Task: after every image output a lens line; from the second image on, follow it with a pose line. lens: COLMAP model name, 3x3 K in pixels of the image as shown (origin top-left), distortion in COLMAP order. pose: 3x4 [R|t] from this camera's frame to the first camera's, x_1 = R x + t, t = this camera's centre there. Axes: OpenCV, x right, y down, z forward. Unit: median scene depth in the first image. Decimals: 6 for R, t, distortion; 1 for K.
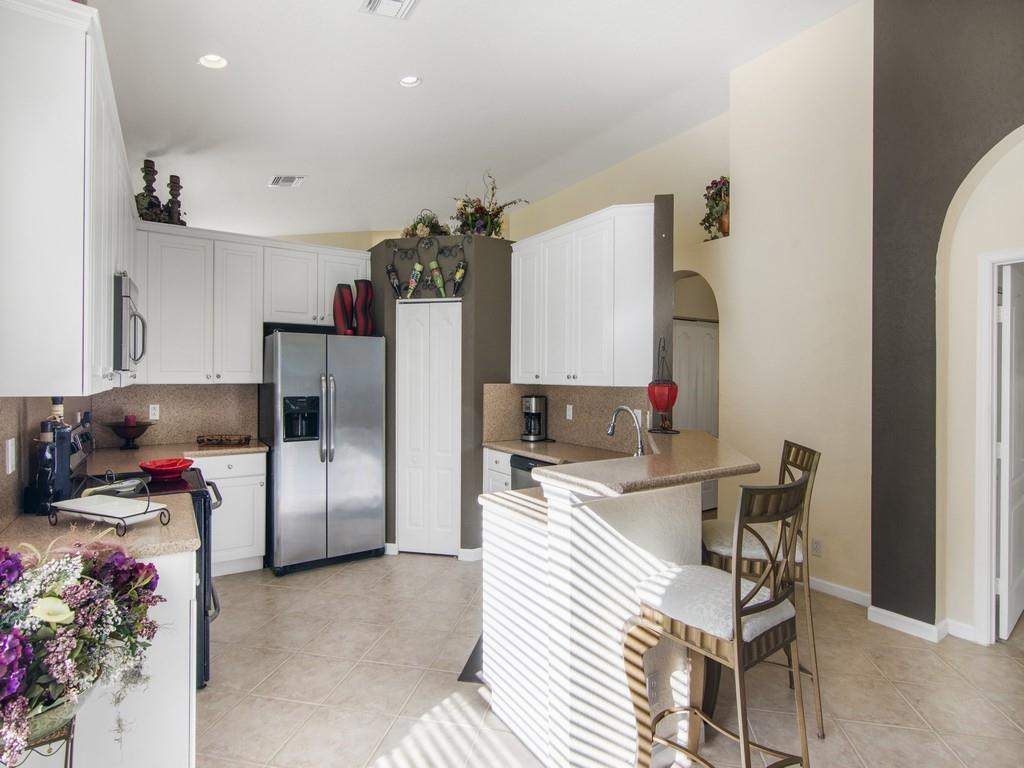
lens RADIAL K [[514.4, 0, 521.0], [0, 514.4, 374.8], [0, 0, 1]] dist [-0.004919, -0.000850]
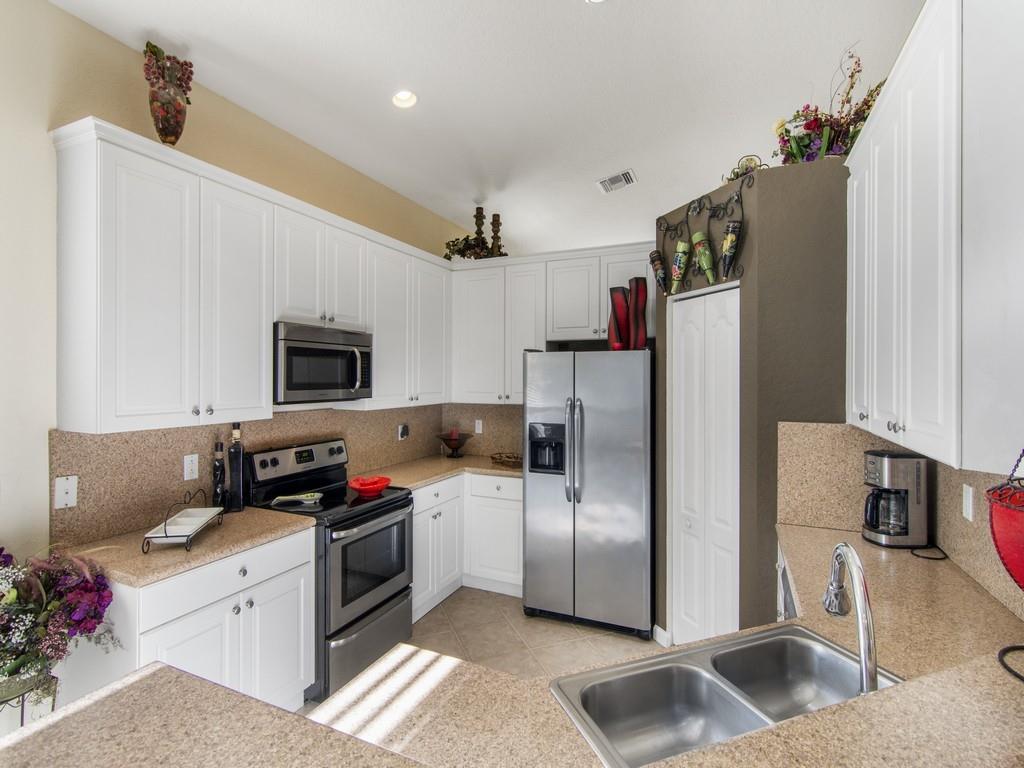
lens RADIAL K [[499.5, 0, 491.3], [0, 499.5, 380.0], [0, 0, 1]] dist [-0.013036, 0.002136]
pose [[0.509777, 0.000200, -0.860307, 0.245183], [0.001982, 0.999997, 0.001406, -0.031927], [0.860304, -0.002422, 0.509775, 0.441861]]
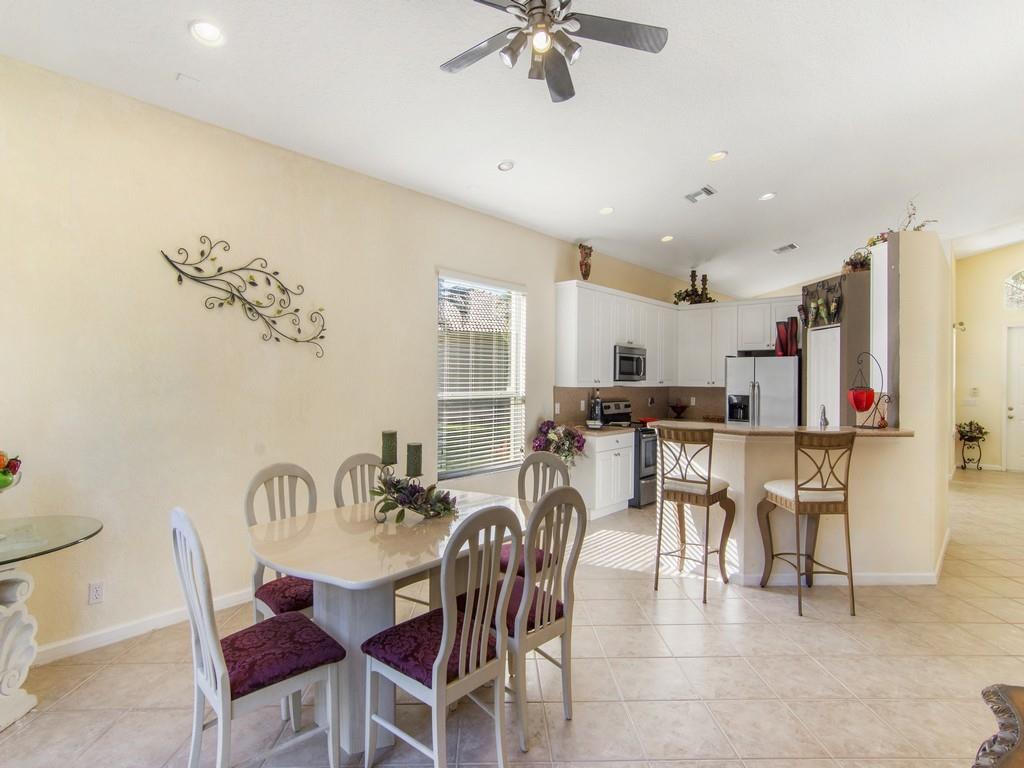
lens RADIAL K [[499.5, 0, 510.1], [0, 499.5, 376.7], [0, 0, 1]] dist [-0.013036, 0.002136]
pose [[0.236101, -0.006886, -0.971704, 0.908185], [-0.006812, 0.999939, -0.008741, 0.001473], [0.971705, 0.008683, 0.236039, -0.105707]]
